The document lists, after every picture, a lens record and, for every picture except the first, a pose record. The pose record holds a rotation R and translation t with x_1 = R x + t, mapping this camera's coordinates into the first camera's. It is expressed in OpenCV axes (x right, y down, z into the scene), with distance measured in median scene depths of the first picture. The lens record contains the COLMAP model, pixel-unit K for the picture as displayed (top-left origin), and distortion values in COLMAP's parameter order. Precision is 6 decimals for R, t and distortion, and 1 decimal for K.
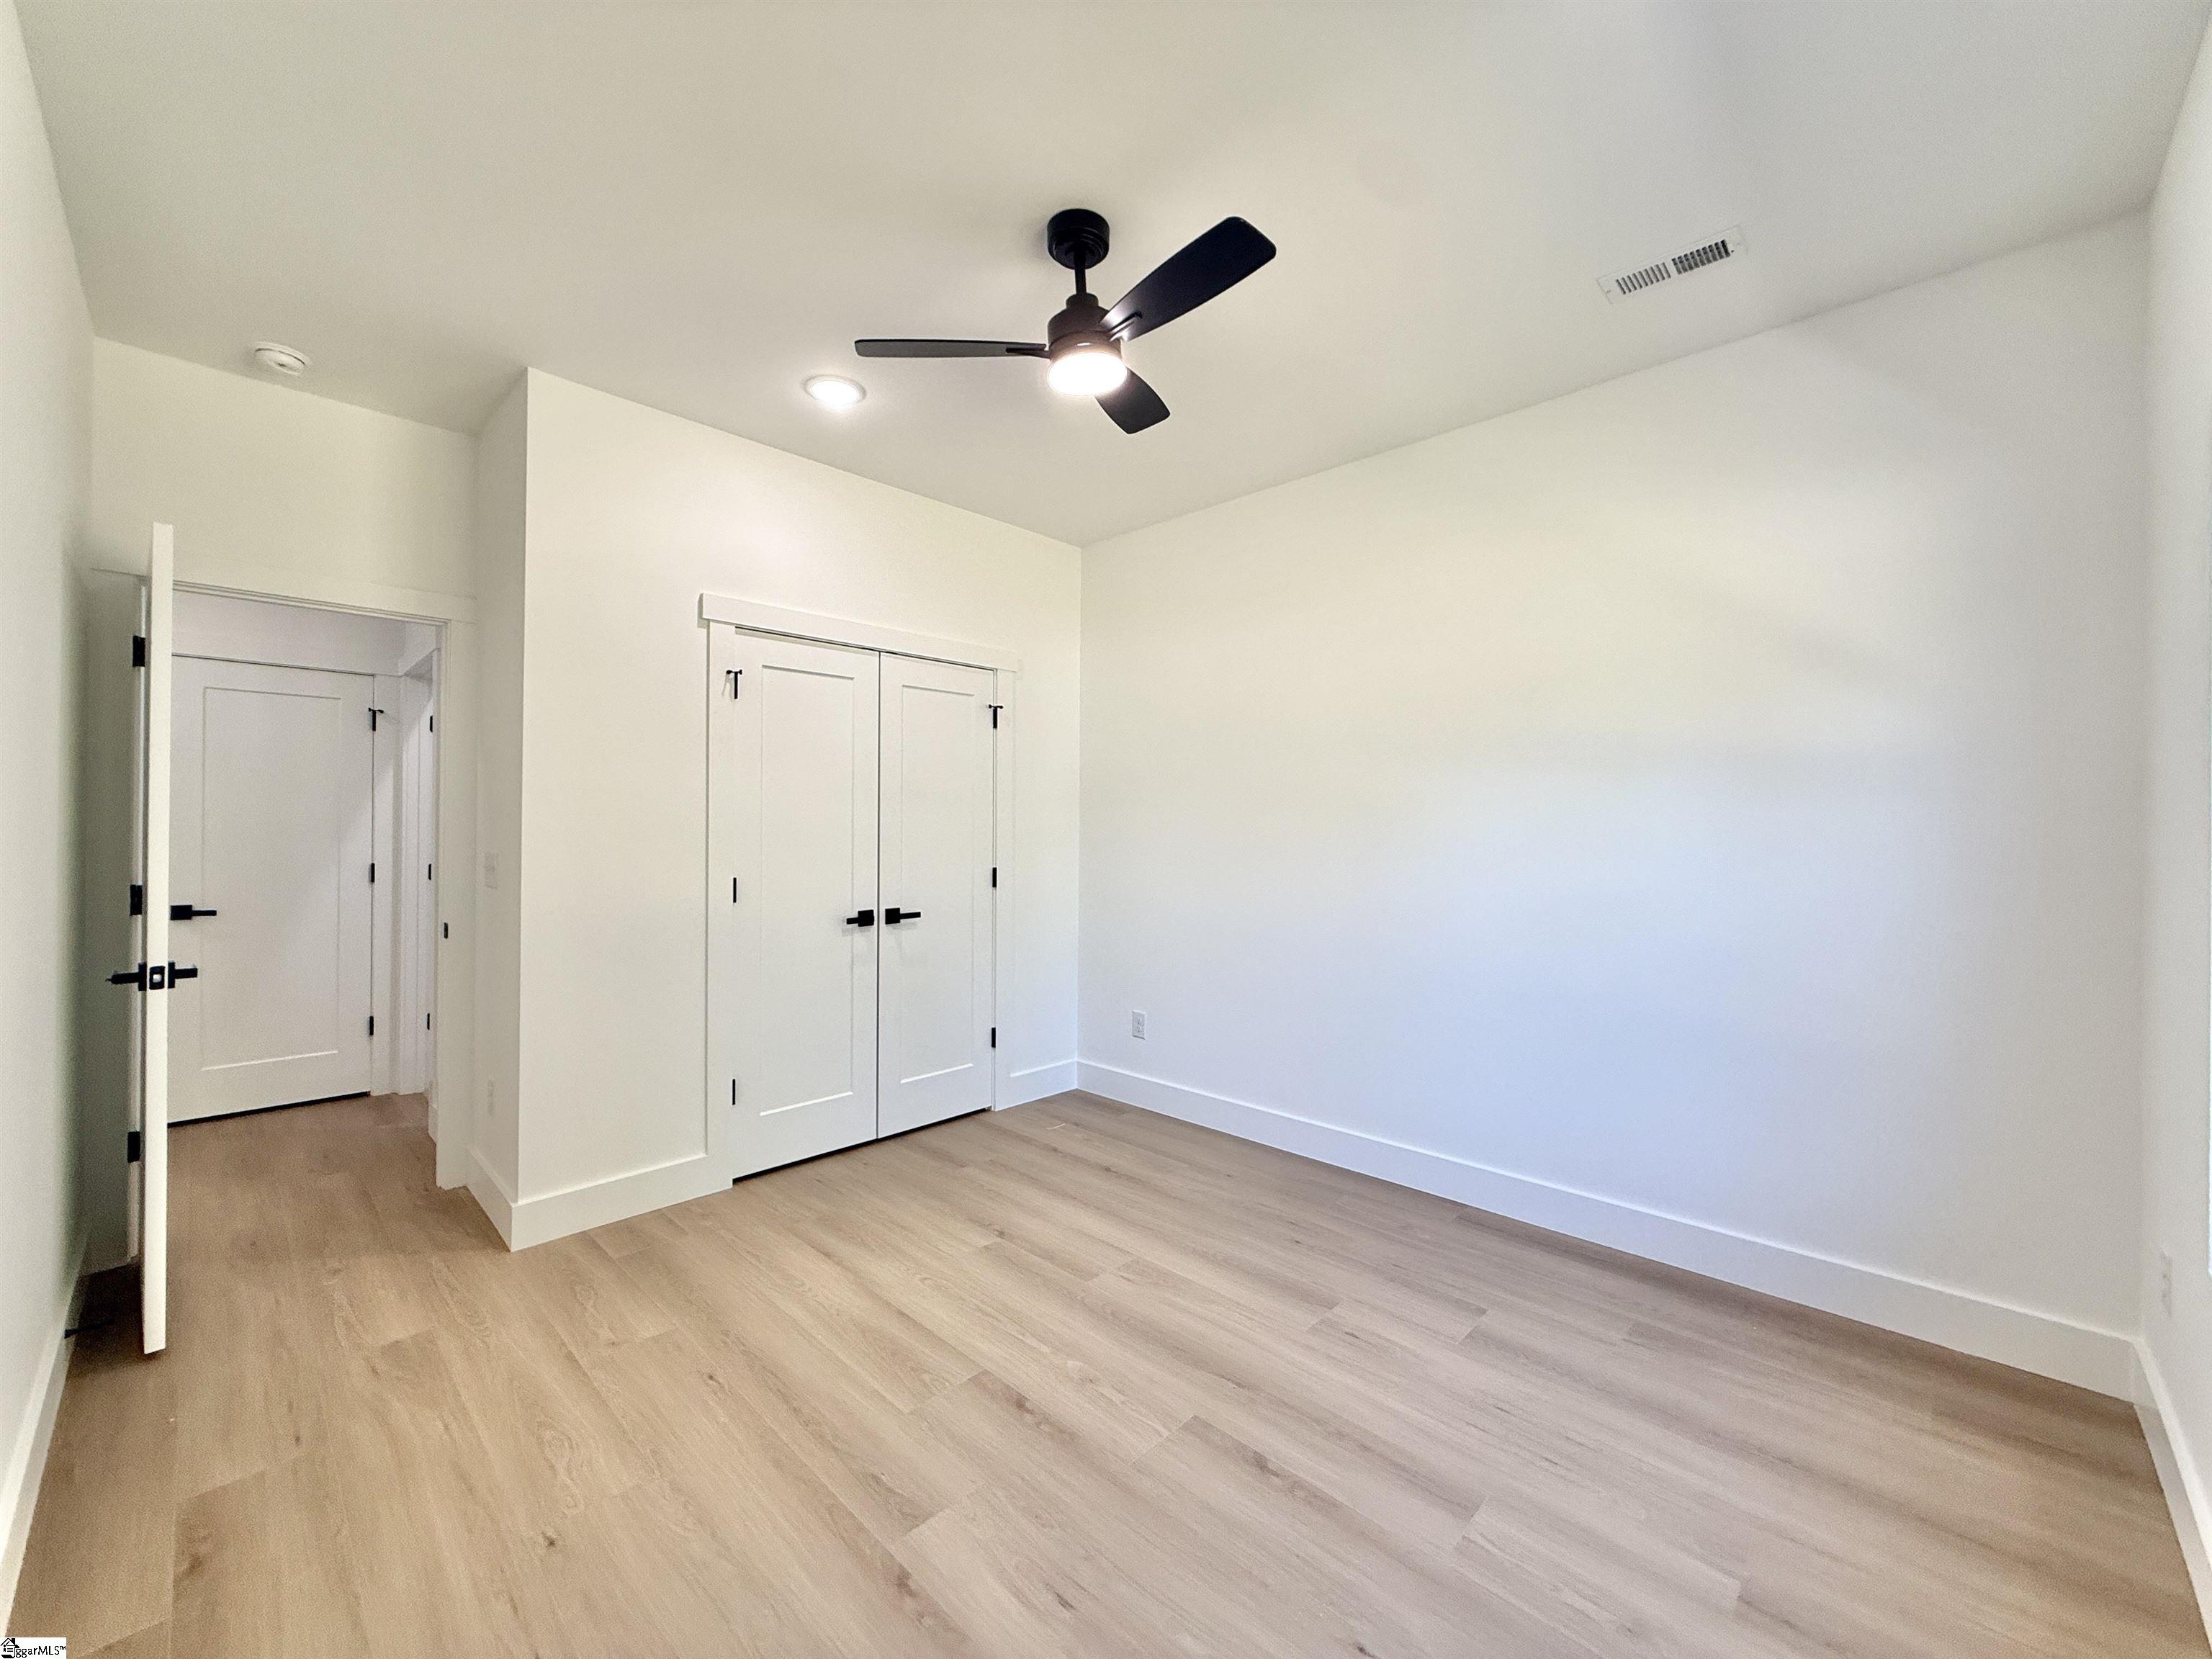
lens RADIAL K [[870.2, 0, 1101.8], [0, 870.2, 832.5], [0, 0, 1]] dist [0.007233, -0.000146]
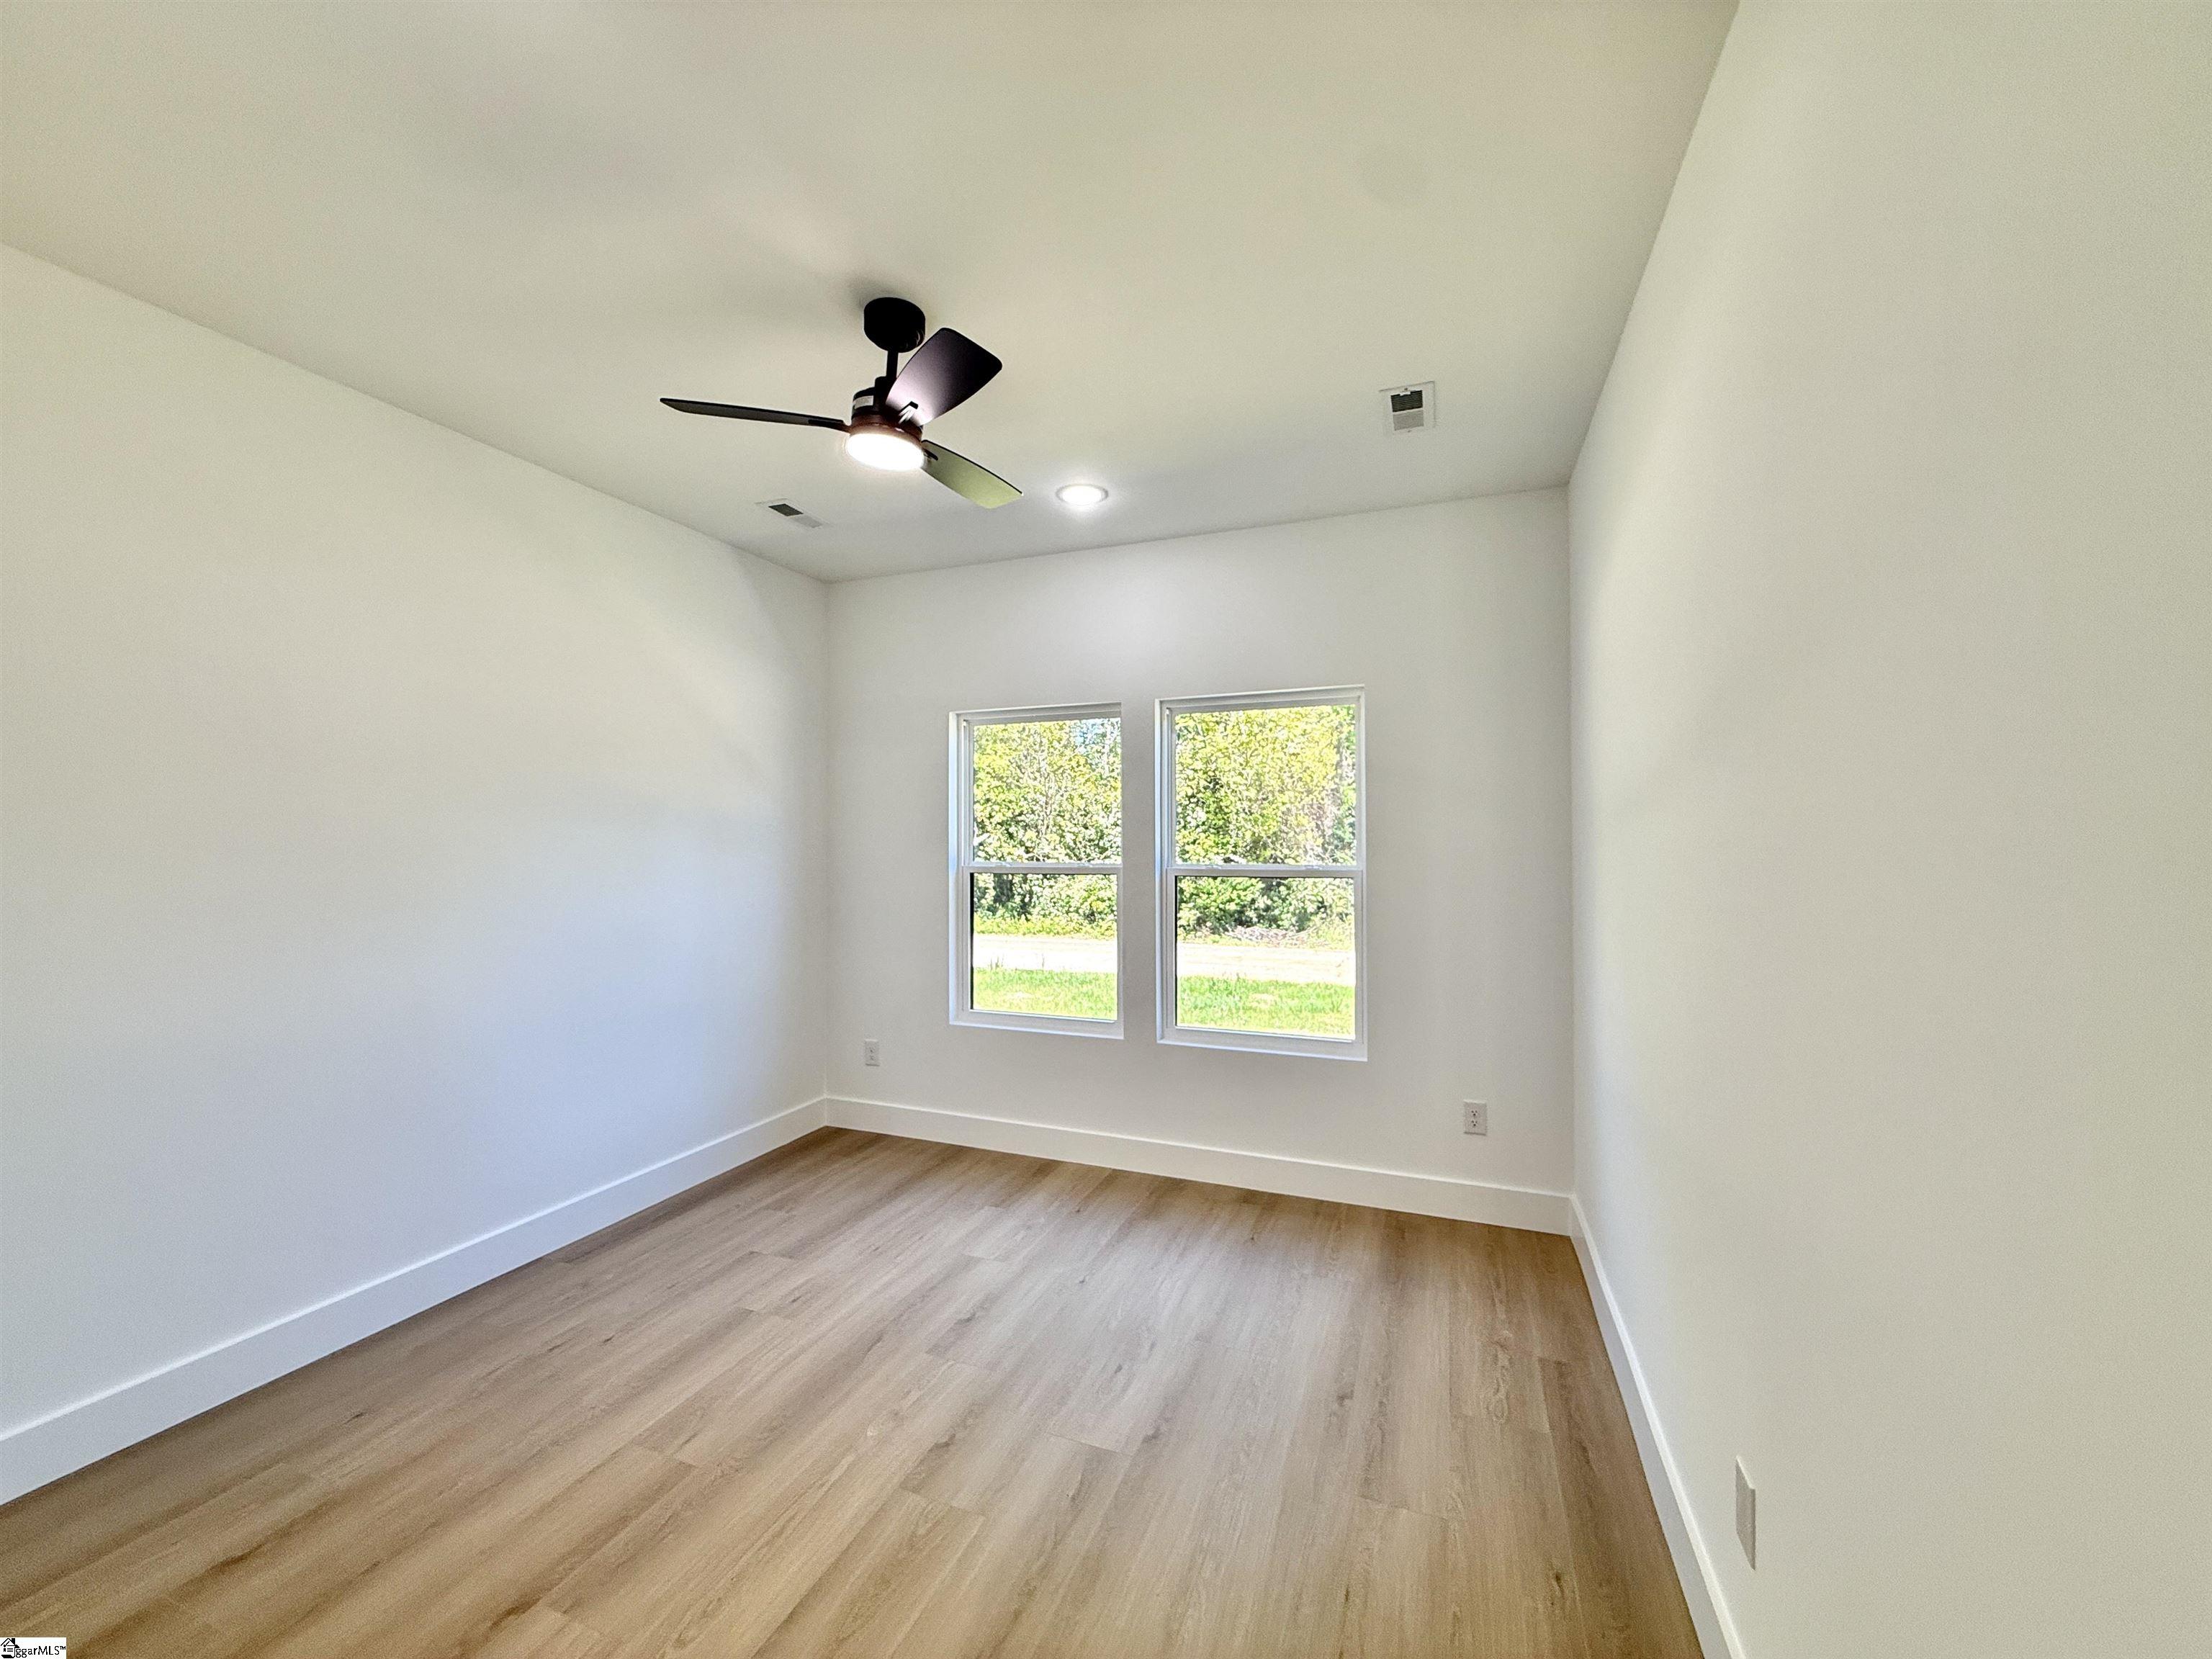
lens RADIAL K [[870.2, 0, 1106.2], [0, 870.2, 837.1], [0, 0, 1]] dist [0.007233, -0.000146]
pose [[-0.388205, 0.006595, 0.921550, -0.878047], [-0.000763, 0.999972, -0.007477, -0.043976], [-0.921573, -0.003606, -0.388189, 0.959052]]
